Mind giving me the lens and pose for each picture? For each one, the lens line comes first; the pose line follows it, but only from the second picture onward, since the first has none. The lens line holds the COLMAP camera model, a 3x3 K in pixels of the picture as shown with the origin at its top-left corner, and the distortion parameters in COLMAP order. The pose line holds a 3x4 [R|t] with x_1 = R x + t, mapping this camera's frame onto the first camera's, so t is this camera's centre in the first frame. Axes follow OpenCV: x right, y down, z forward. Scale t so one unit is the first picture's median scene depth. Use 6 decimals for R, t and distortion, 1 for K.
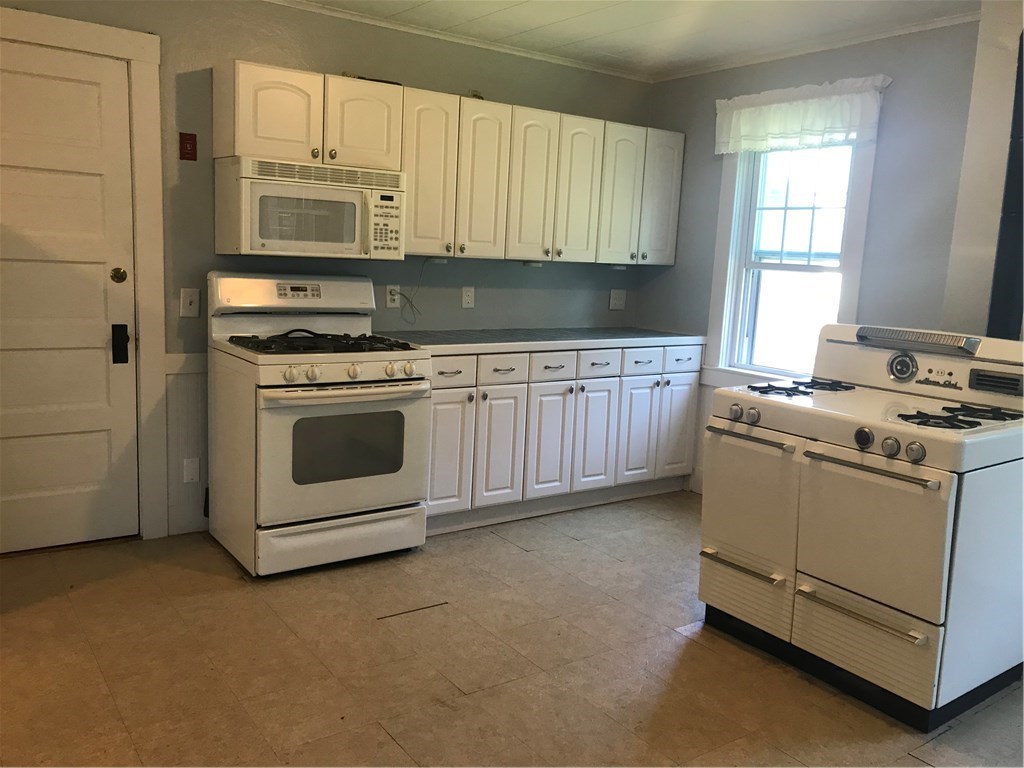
lens RADIAL K [[828.6, 0, 504.1], [0, 828.6, 383.6], [0, 0, 1]] dist [0.019431, -0.016765]
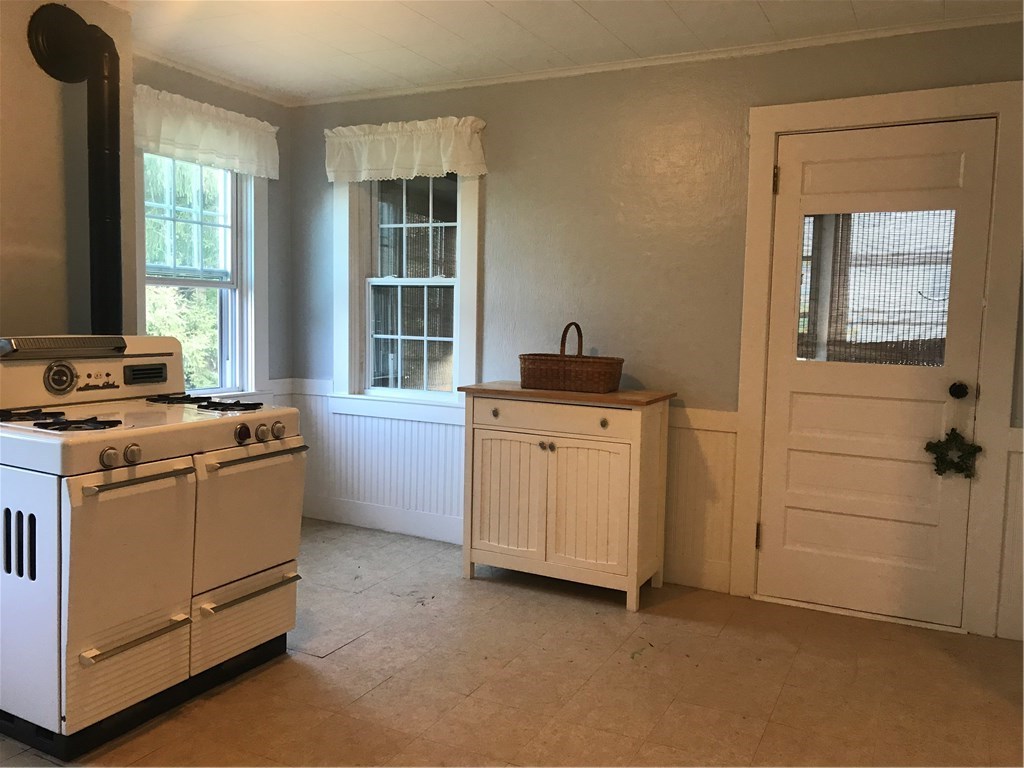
lens RADIAL K [[828.6, 0, 508.1], [0, 828.6, 380.0], [0, 0, 1]] dist [0.019431, -0.016765]
pose [[-0.471984, -0.127284, 0.872370, -0.439958], [0.088287, 0.977724, 0.190422, -0.117848], [-0.877175, 0.166895, -0.450233, 0.779119]]
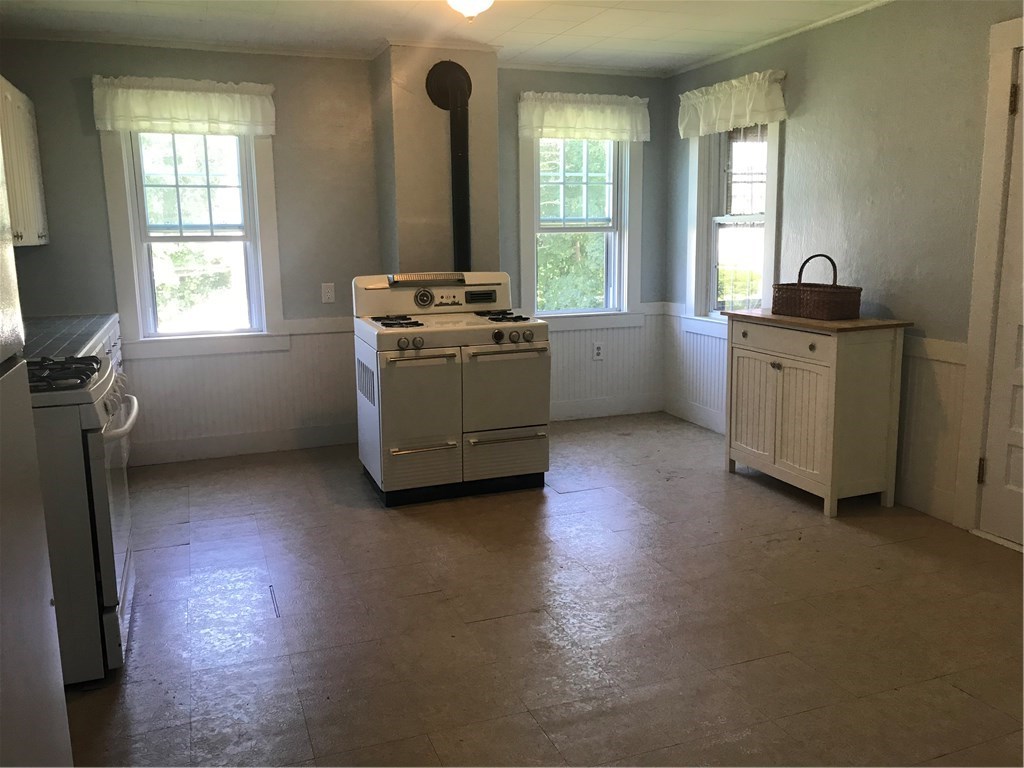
lens RADIAL K [[828.6, 0, 515.8], [0, 828.6, 385.2], [0, 0, 1]] dist [0.019431, -0.016765]
pose [[0.241165, -0.222961, 0.944525, -0.770373], [0.172844, 0.967559, 0.184266, -0.093277], [-0.954968, 0.118817, 0.271879, 0.348270]]
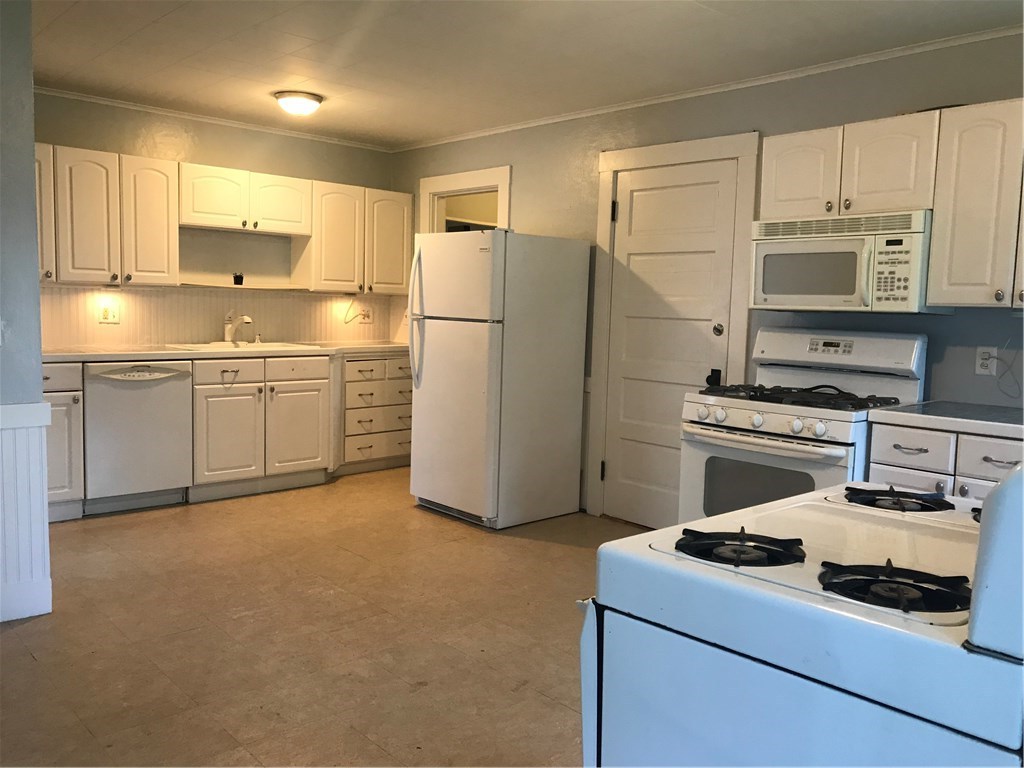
lens RADIAL K [[828.6, 0, 512.3], [0, 828.6, 381.0], [0, 0, 1]] dist [0.019431, -0.016765]
pose [[0.138523, 0.050659, -0.989063, 0.678089], [-0.171726, 0.984791, 0.026389, -0.033036], [0.975357, 0.166192, 0.145116, 0.501616]]
